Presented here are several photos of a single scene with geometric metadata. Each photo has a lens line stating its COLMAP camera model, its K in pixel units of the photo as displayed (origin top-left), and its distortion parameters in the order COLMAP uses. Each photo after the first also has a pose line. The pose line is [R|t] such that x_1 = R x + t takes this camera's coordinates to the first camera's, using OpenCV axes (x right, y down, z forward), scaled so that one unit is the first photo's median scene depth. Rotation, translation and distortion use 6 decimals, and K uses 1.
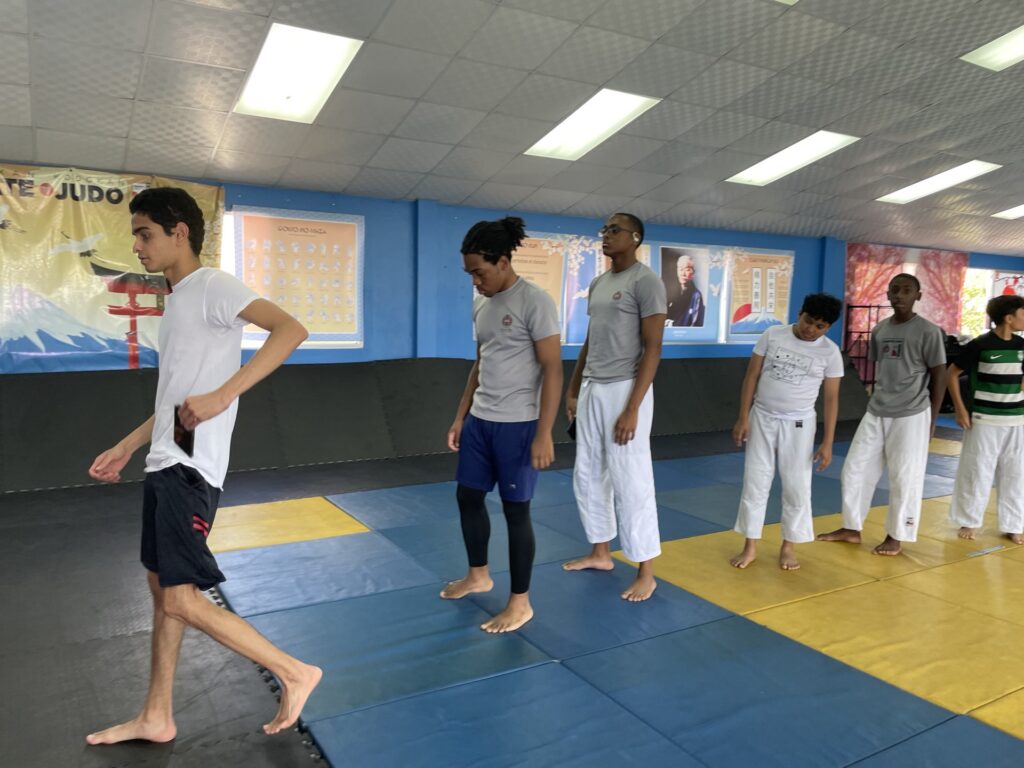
lens RADIAL K [[784.0, 0, 510.8], [0, 784.0, 382.0], [0, 0, 1]] dist [0.082648, -0.122158]
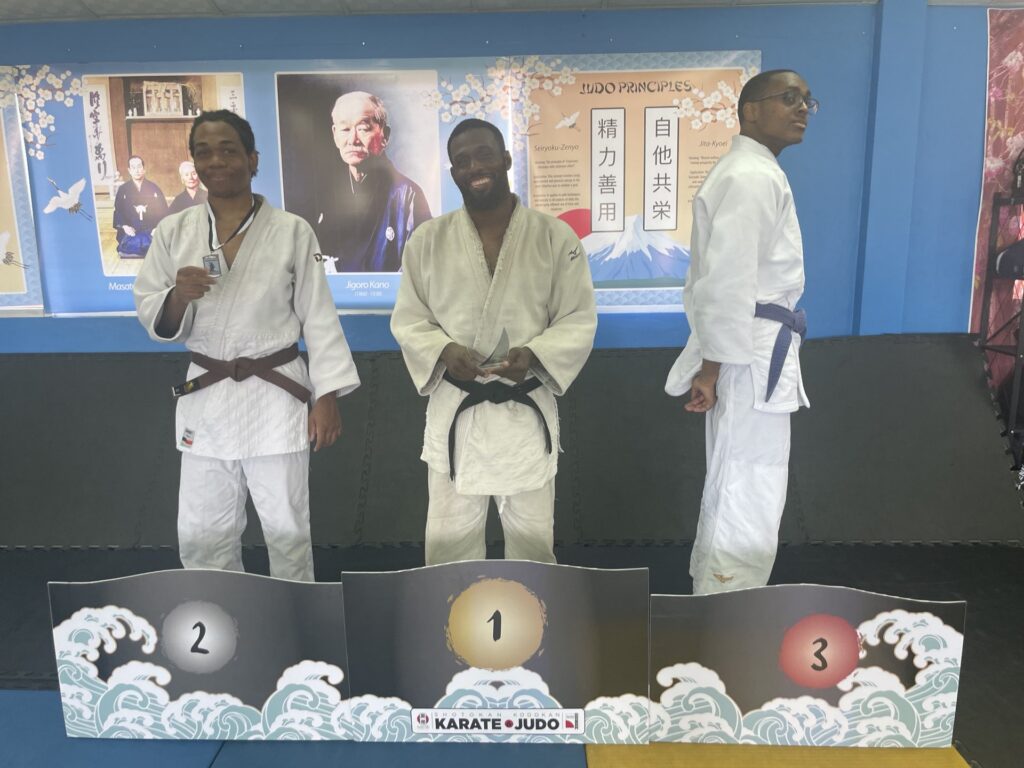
lens RADIAL K [[781.7, 0, 508.2], [0, 781.7, 382.9], [0, 0, 1]] dist [0.078641, -0.115598]
pose [[0.849568, 0.070313, -0.522772, 0.757604], [-0.019805, 0.994629, 0.101593, -0.084748], [0.527108, -0.075957, 0.846397, 1.041055]]
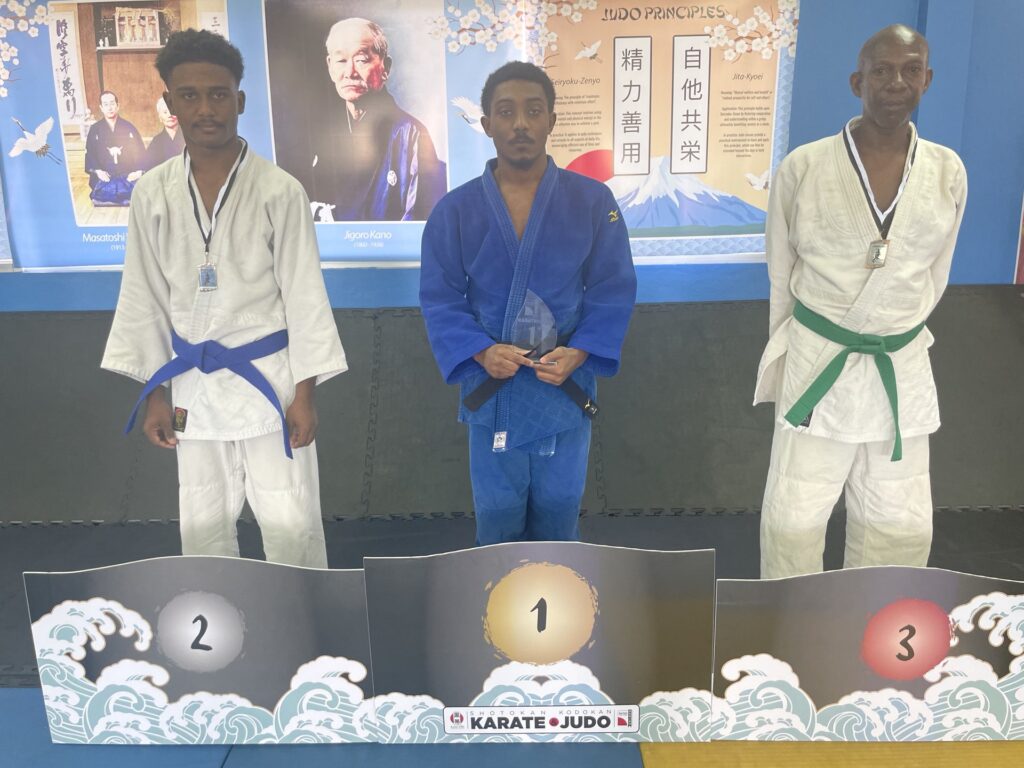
lens RADIAL K [[790.1, 0, 511.4], [0, 790.1, 382.7], [0, 0, 1]] dist [0.085371, -0.125762]
pose [[0.860659, 0.089393, -0.501273, 0.719851], [-0.015496, 0.988611, 0.149696, -0.078760], [0.508946, -0.121070, 0.852242, 1.063585]]
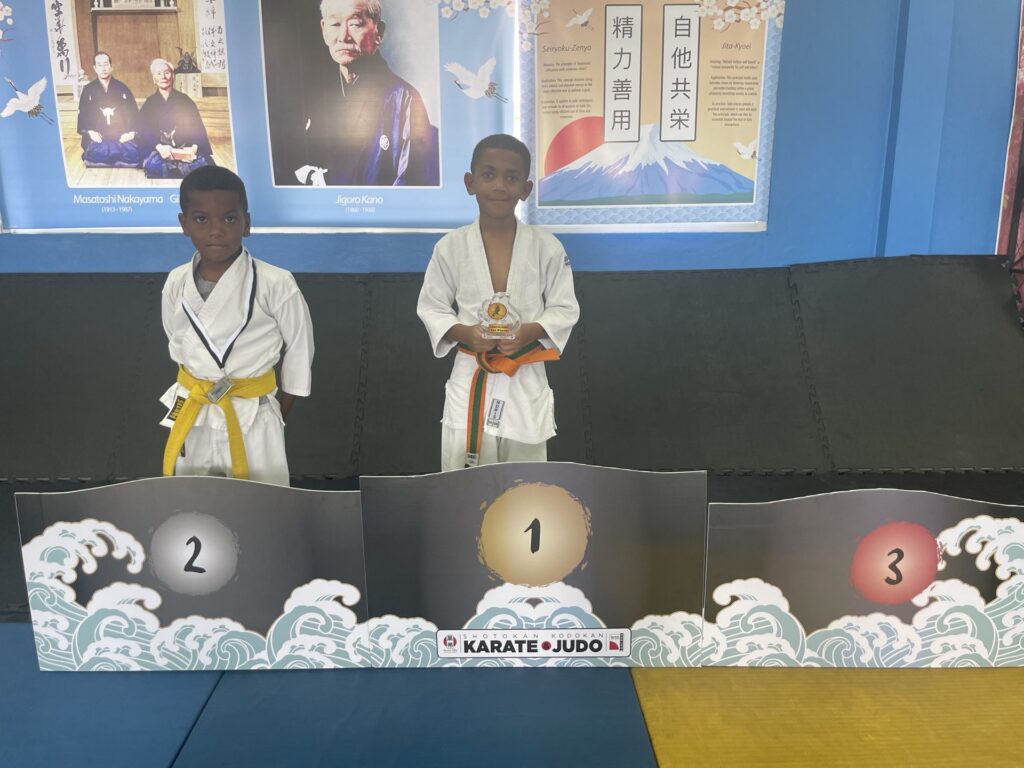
lens RADIAL K [[784.9, 0, 509.2], [0, 784.9, 375.4], [0, 0, 1]] dist [0.096458, -0.138585]
pose [[0.868277, 0.089460, -0.487947, 0.719633], [-0.025543, 0.990363, 0.136120, -0.050880], [0.495422, -0.105726, 0.862194, 1.057424]]
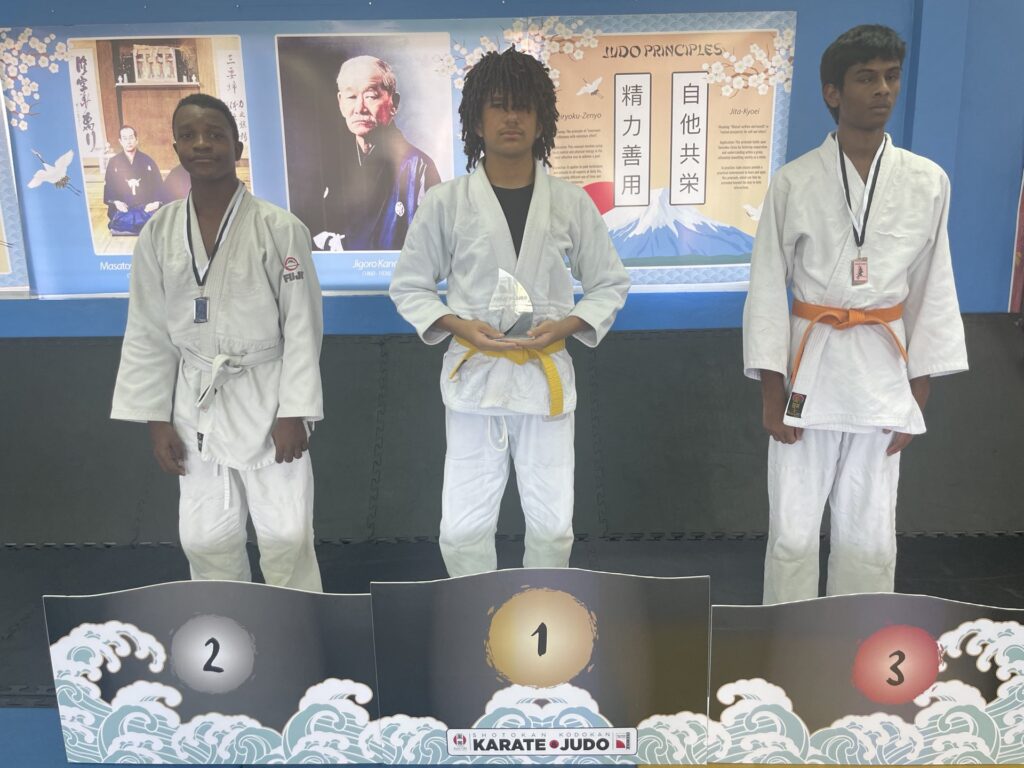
lens RADIAL K [[785.3, 0, 511.0], [0, 785.3, 382.6], [0, 0, 1]] dist [0.087017, -0.125759]
pose [[0.856717, 0.079168, -0.509675, 0.725580], [-0.016271, 0.991807, 0.126707, -0.085027], [0.515530, -0.100259, 0.850986, 1.056381]]
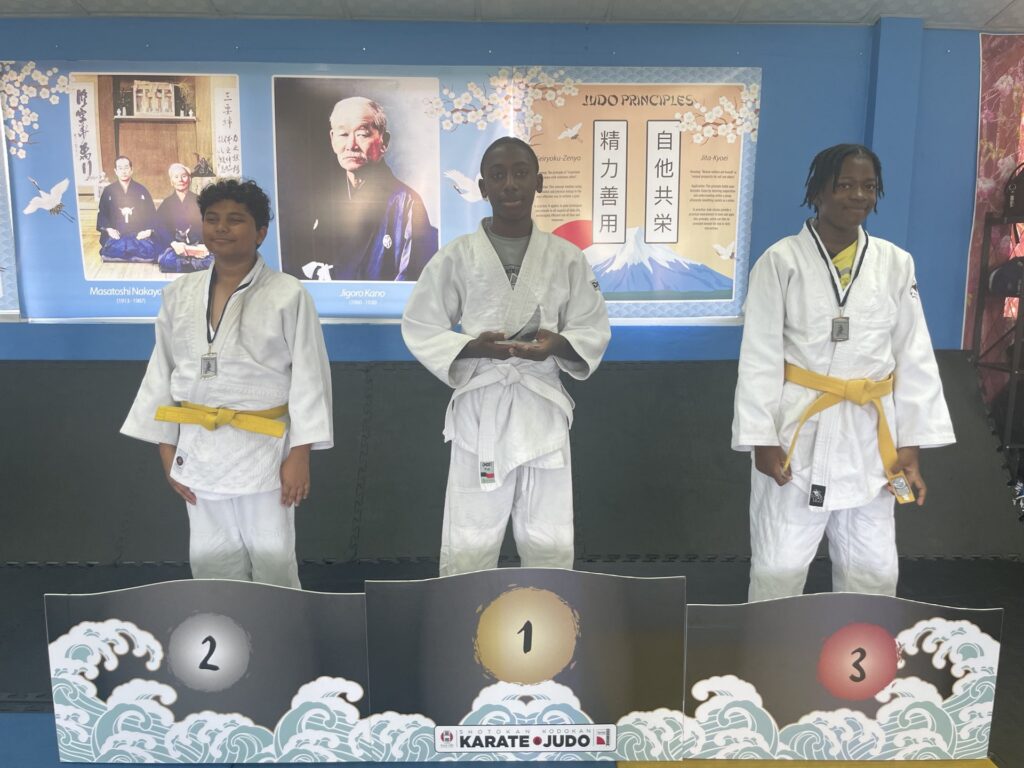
lens RADIAL K [[786.1, 0, 512.5], [0, 786.1, 380.9], [0, 0, 1]] dist [0.088998, -0.133262]
pose [[0.874686, 0.061511, -0.480770, 0.730769], [-0.032954, 0.997166, 0.067625, -0.074279], [0.483568, -0.043307, 0.874235, 1.033925]]
